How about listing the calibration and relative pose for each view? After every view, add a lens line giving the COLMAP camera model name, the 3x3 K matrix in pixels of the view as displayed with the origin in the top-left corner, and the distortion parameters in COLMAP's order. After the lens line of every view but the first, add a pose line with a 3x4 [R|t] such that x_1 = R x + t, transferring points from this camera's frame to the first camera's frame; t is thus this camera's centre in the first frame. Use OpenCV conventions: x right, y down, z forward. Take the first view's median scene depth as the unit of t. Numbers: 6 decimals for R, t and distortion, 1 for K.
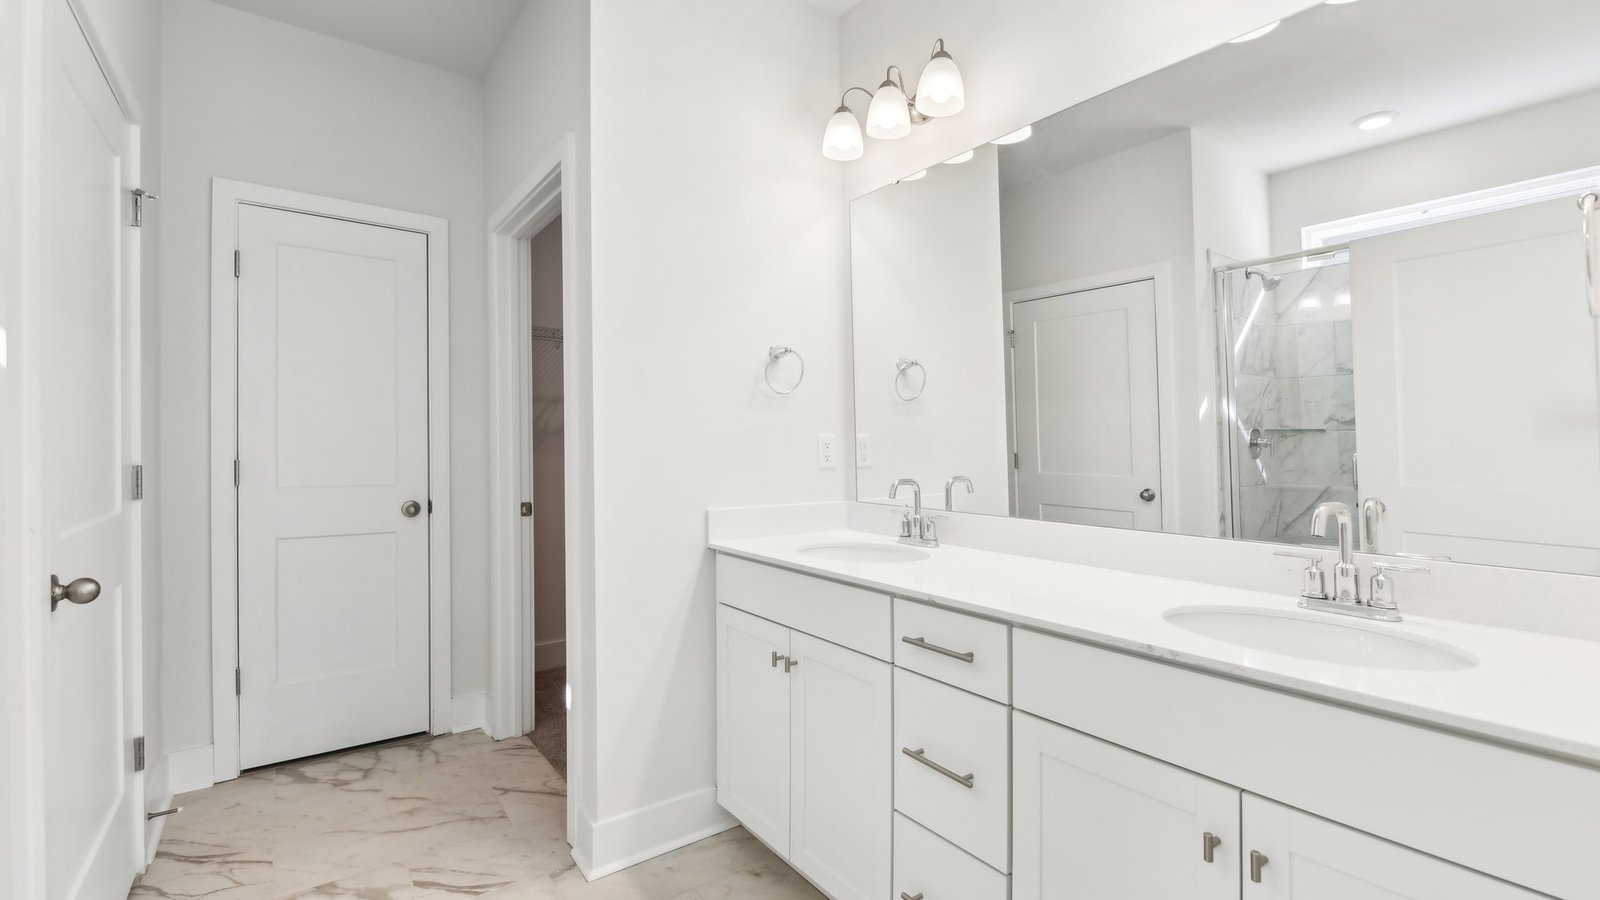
lens RADIAL K [[667.0, 0, 800.0], [0, 667.0, 450.0], [0, 0, 1]] dist [-0.017721, -0.000965]
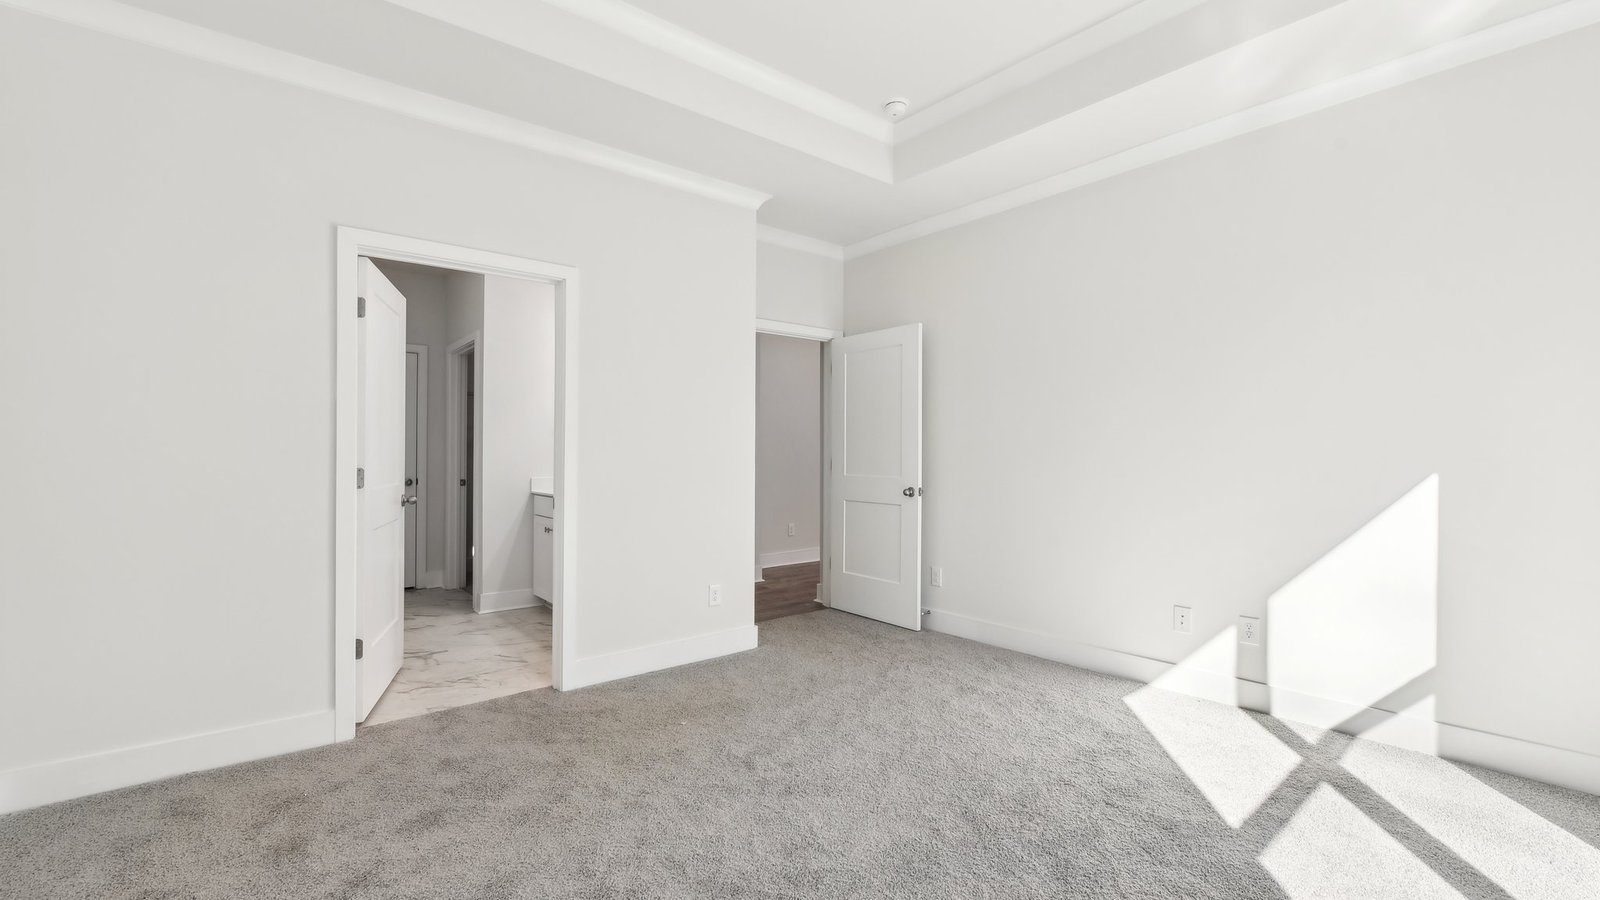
lens RADIAL K [[728.8, 0, 799.9], [0, 728.8, 445.4], [0, 0, 1]] dist [-0.016001, -0.001038]
pose [[0.999976, 0.003321, 0.006153, 0.705286], [-0.003180, 0.999734, -0.022823, 0.021926], [-0.006227, 0.022803, 0.999721, -1.441319]]
